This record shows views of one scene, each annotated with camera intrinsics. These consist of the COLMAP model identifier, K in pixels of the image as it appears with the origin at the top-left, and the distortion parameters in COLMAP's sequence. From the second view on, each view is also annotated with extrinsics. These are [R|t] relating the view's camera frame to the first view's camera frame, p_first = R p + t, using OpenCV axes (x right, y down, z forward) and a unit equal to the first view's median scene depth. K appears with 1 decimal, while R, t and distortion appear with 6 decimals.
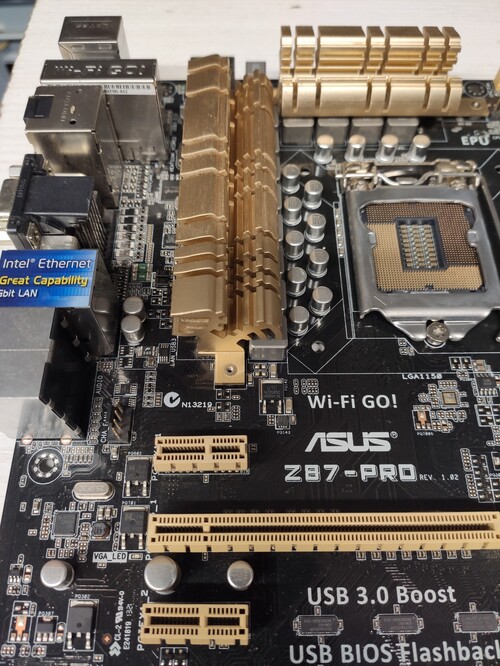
lens RADIAL K [[516.8, 0, 247.5], [0, 516.8, 331.2], [0, 0, 1]] dist [0.049763, -0.122937]
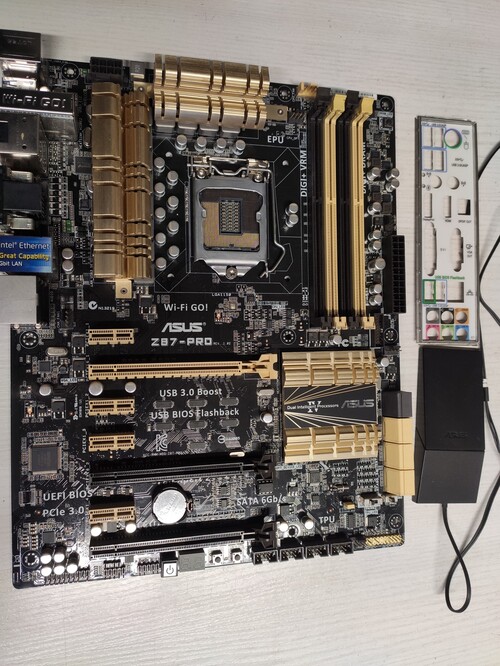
lens RADIAL K [[516.8, 0, 247.5], [0, 516.8, 331.2], [0, 0, 1]] dist [0.049763, -0.122937]
pose [[0.971653, -0.006427, 0.236326, -0.046335], [-0.097208, 0.900357, 0.424155, -0.699335], [-0.215504, -0.435104, 0.874210, -0.912886]]
